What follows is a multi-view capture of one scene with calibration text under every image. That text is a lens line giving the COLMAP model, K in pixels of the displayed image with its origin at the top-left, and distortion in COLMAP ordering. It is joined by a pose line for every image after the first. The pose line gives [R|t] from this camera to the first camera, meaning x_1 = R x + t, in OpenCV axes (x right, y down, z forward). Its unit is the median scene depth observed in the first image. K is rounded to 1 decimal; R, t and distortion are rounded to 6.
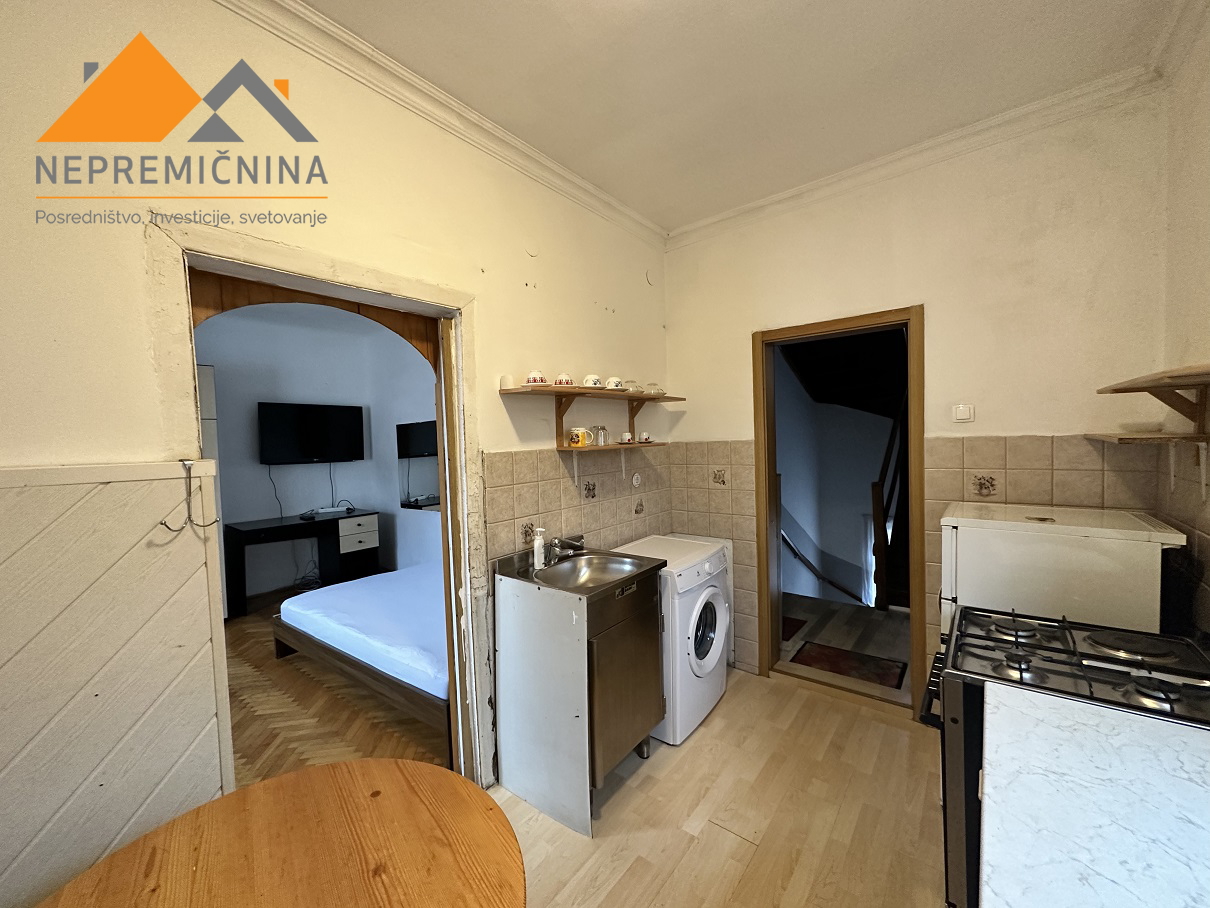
lens RADIAL K [[482.1, 0, 608.6], [0, 482.1, 457.4], [0, 0, 1]] dist [-0.002307, 0.000107]
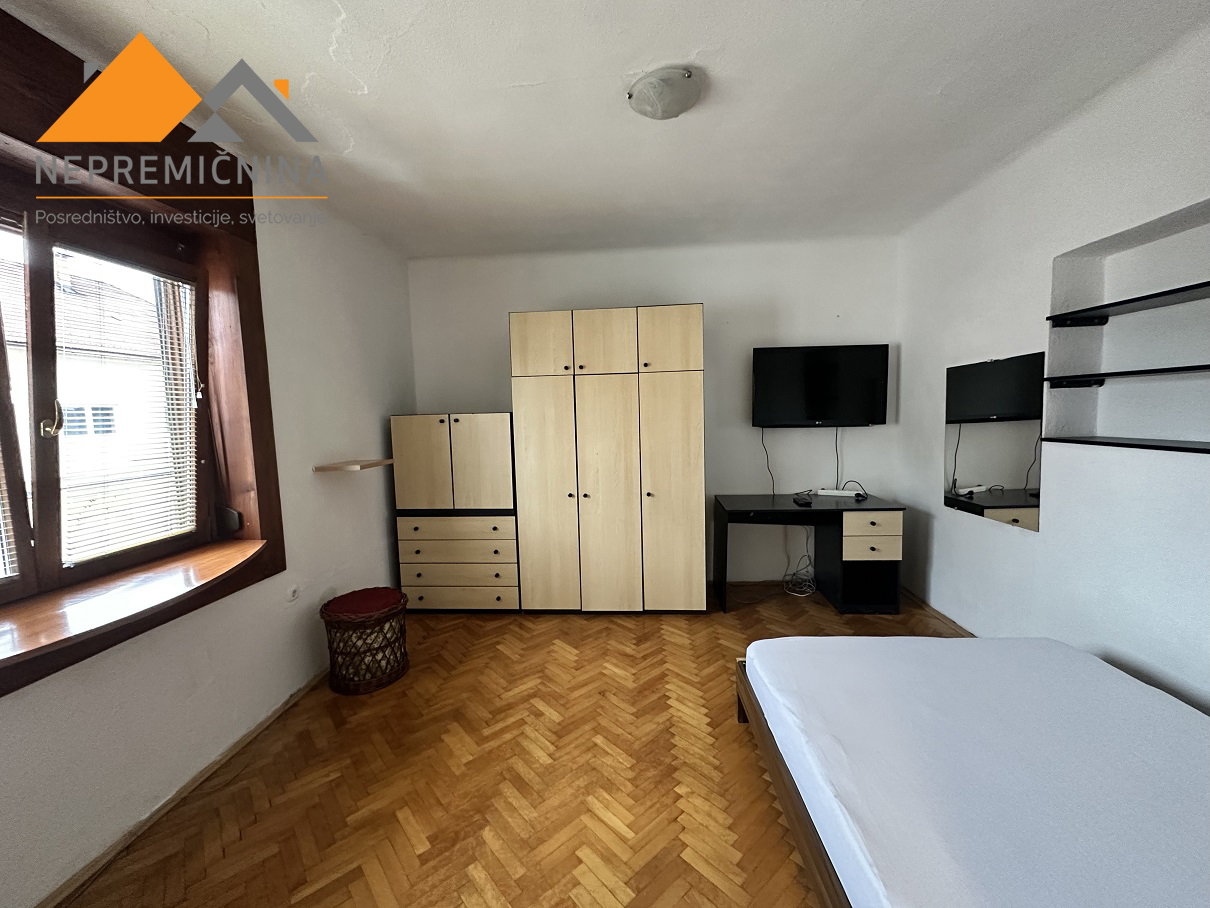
lens RADIAL K [[482.1, 0, 603.0], [0, 482.1, 453.3], [0, 0, 1]] dist [-0.002307, 0.000107]
pose [[0.555250, 0.082412, -0.827591, -0.331211], [-0.022429, 0.996200, 0.084154, -0.004149], [0.831381, -0.028164, 0.554988, 0.589153]]
